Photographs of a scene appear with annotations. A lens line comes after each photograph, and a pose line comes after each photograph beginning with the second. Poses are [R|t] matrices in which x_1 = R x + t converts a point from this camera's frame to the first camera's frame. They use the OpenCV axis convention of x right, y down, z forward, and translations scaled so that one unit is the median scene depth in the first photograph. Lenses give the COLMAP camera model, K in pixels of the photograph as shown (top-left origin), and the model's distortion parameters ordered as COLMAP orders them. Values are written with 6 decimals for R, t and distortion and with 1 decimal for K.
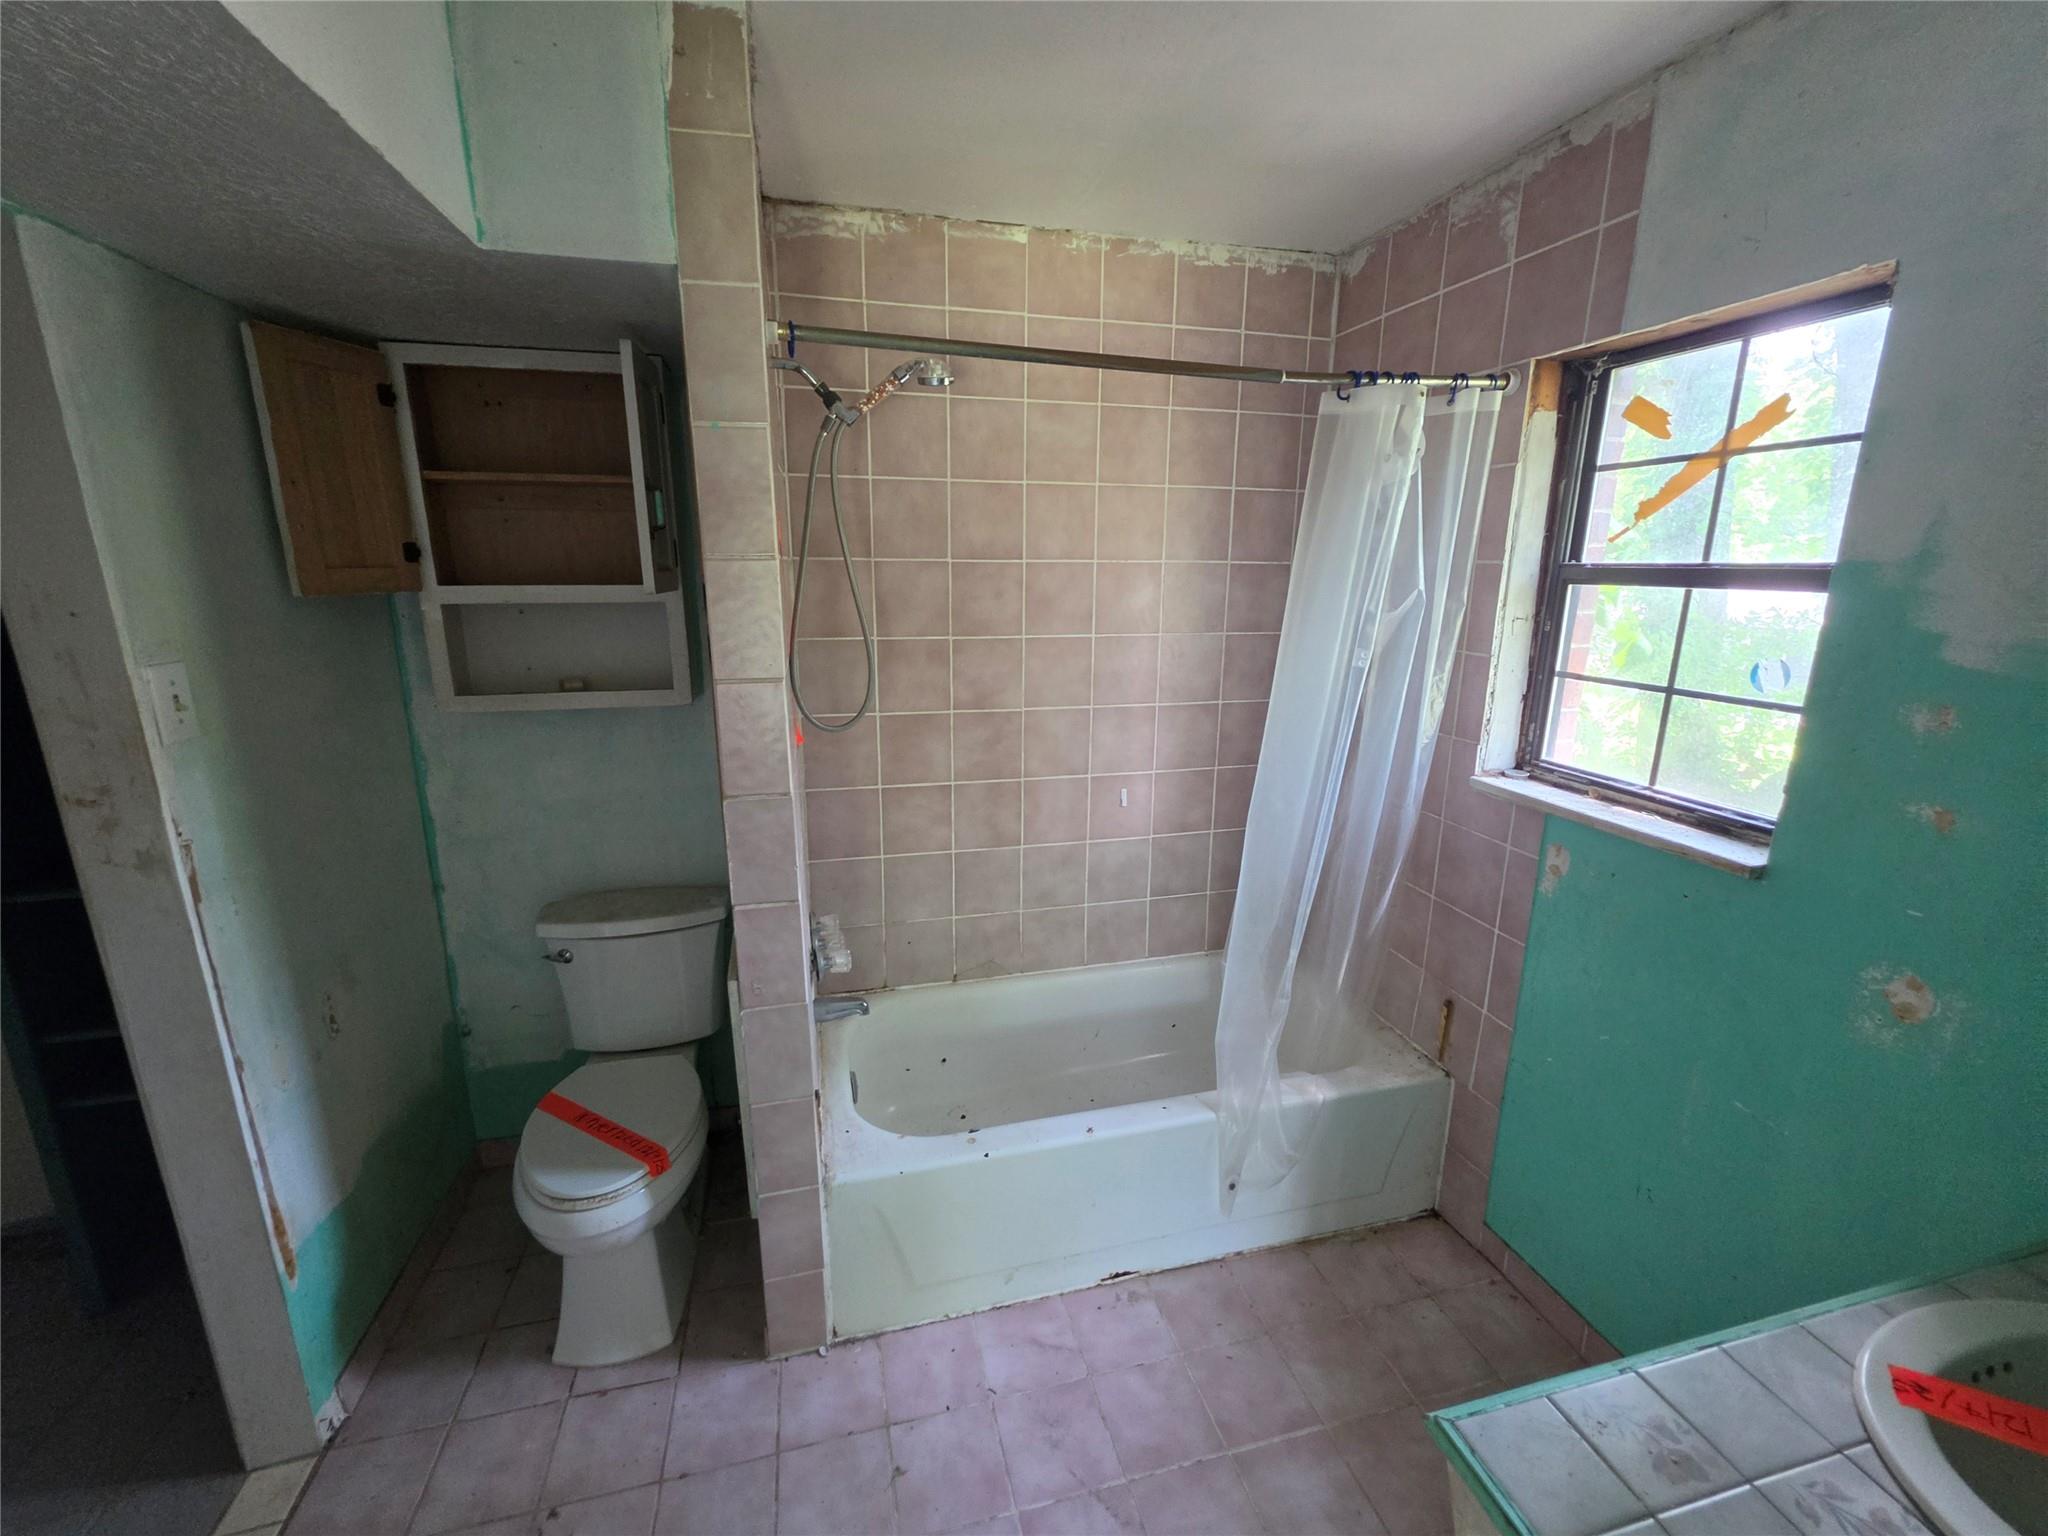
lens RADIAL K [[827.1, 0, 1019.8], [0, 827.1, 763.4], [0, 0, 1]] dist [-0.005857, 0.001327]
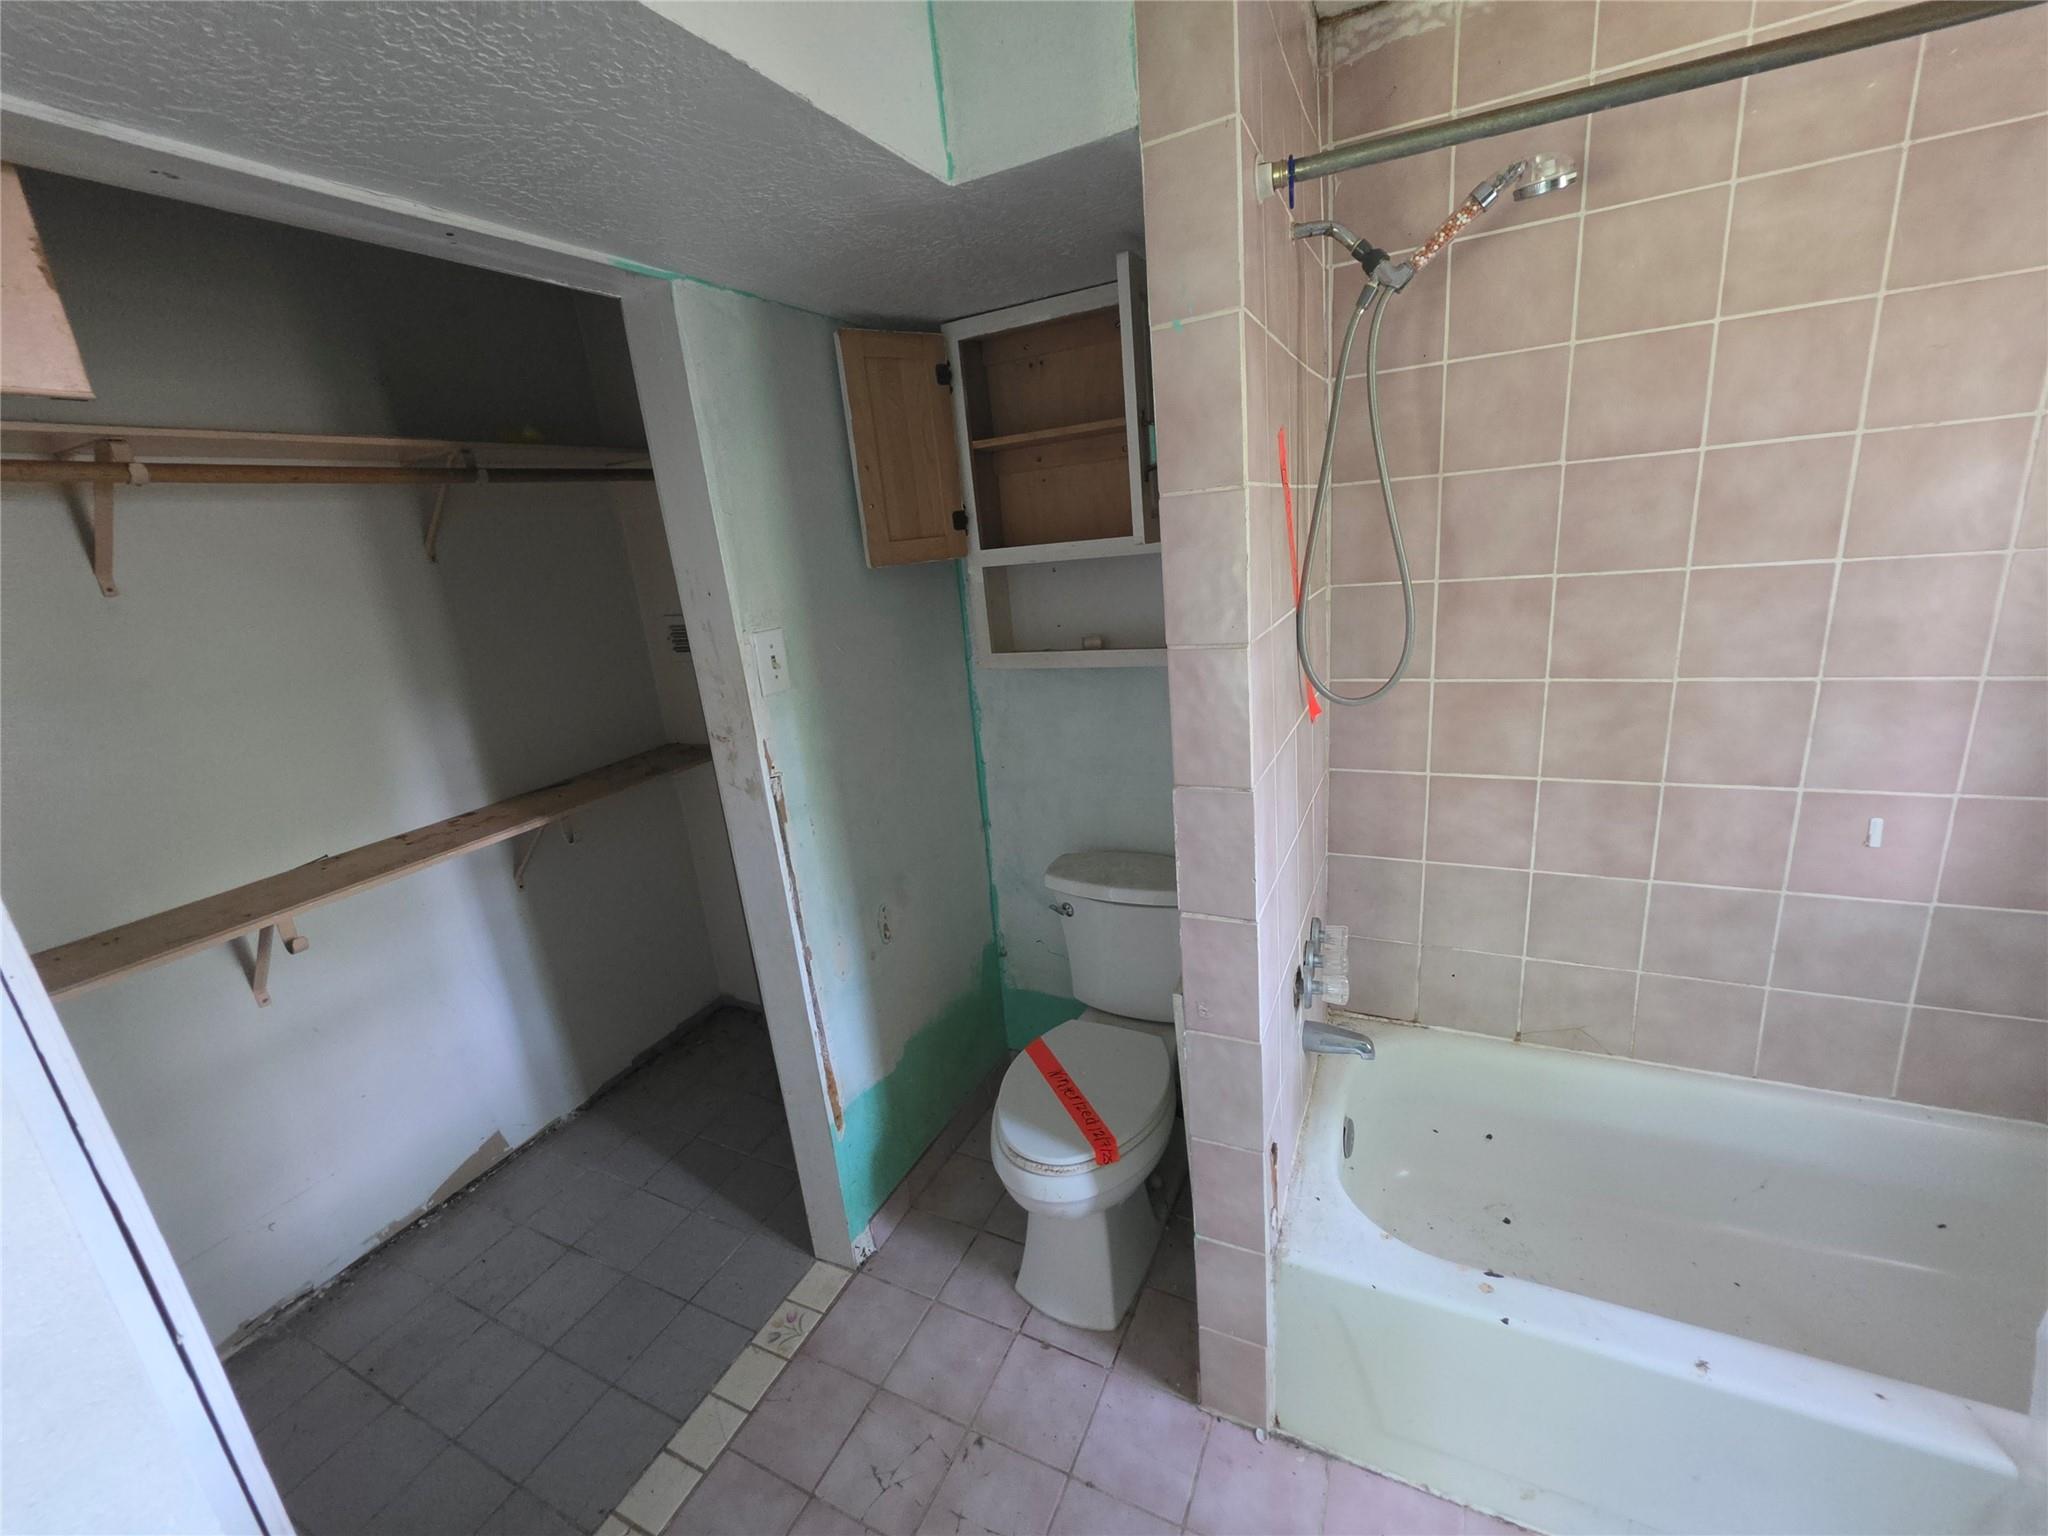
lens RADIAL K [[827.1, 0, 1017.8], [0, 827.1, 762.0], [0, 0, 1]] dist [-0.005857, 0.001327]
pose [[0.756549, 0.099110, -0.646383, 0.053630], [-0.055941, 0.994634, 0.087031, -0.038672], [0.651540, -0.029684, 0.758033, 0.214861]]
